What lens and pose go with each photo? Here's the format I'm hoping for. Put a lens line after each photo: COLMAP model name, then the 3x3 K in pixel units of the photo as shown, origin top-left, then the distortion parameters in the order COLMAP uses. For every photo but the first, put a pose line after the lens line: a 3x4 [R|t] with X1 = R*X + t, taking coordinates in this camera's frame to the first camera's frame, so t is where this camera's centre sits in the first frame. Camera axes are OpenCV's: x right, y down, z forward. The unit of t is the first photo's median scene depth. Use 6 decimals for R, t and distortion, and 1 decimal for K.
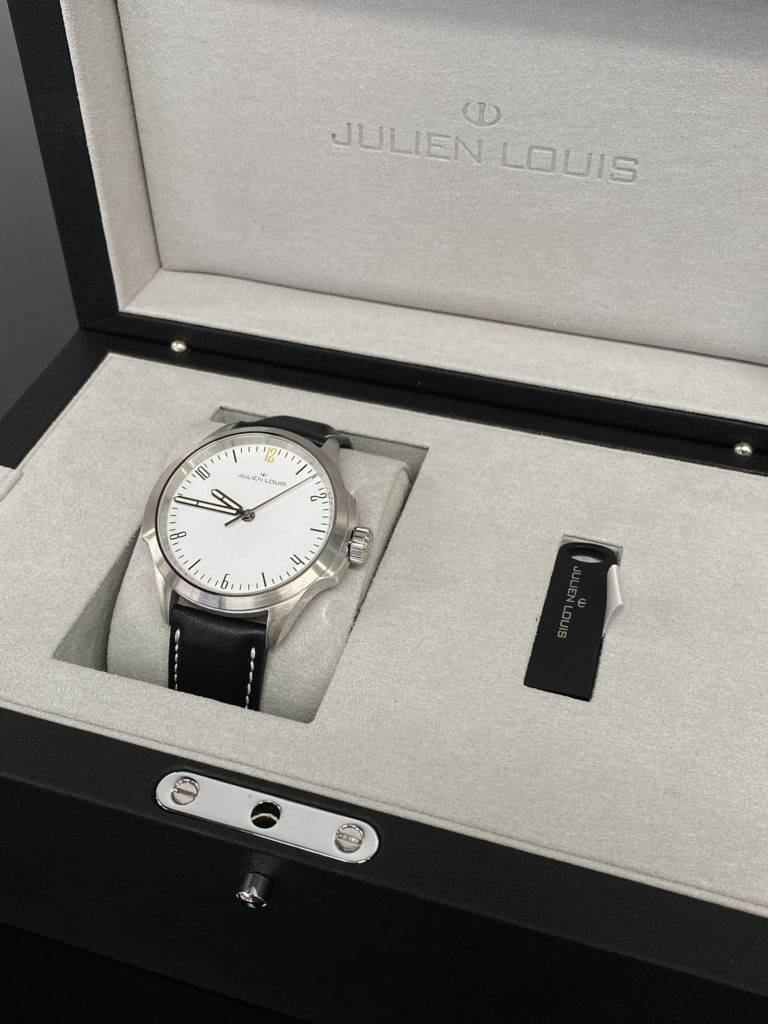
lens RADIAL K [[1087.3, 0, 384.0], [0, 1087.3, 512.0], [0, 0, 1]] dist [0.003252, -0.021997]
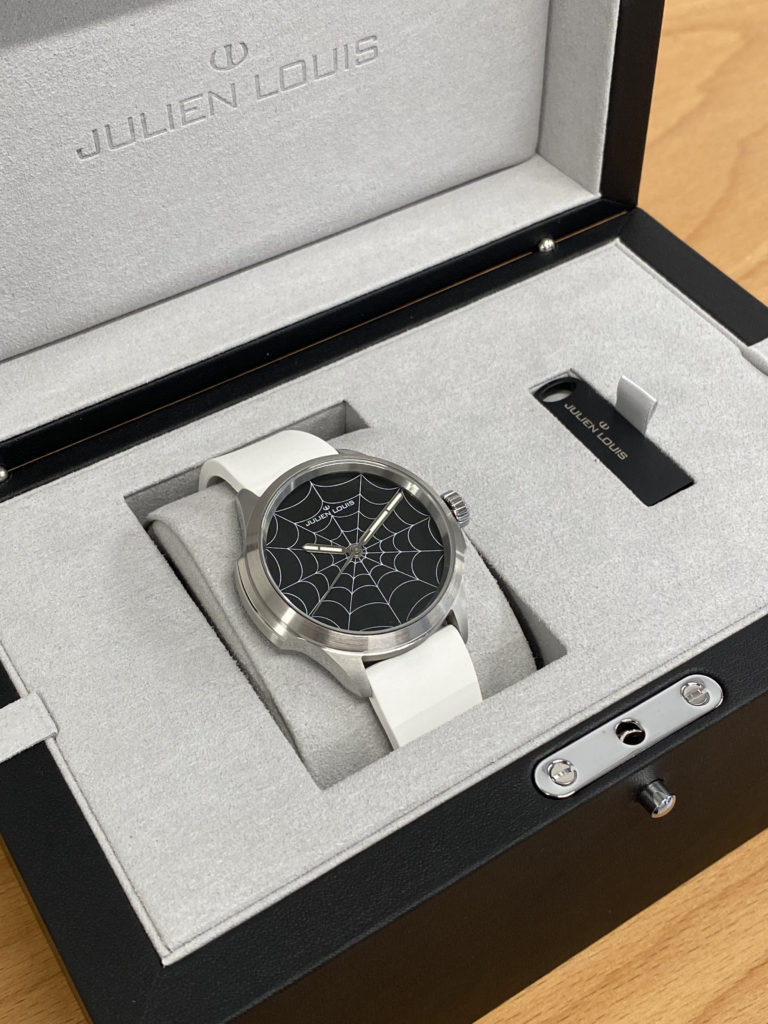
lens RADIAL K [[1280.8, 0, 384.0], [0, 1280.8, 512.0], [0, 0, 1]] dist [-0.021431, 0.006945]
pose [[0.668462, -0.564978, 0.483692, -0.550842], [0.537518, 0.816471, 0.210832, -0.203338], [-0.514036, 0.119060, 0.849466, 0.056962]]
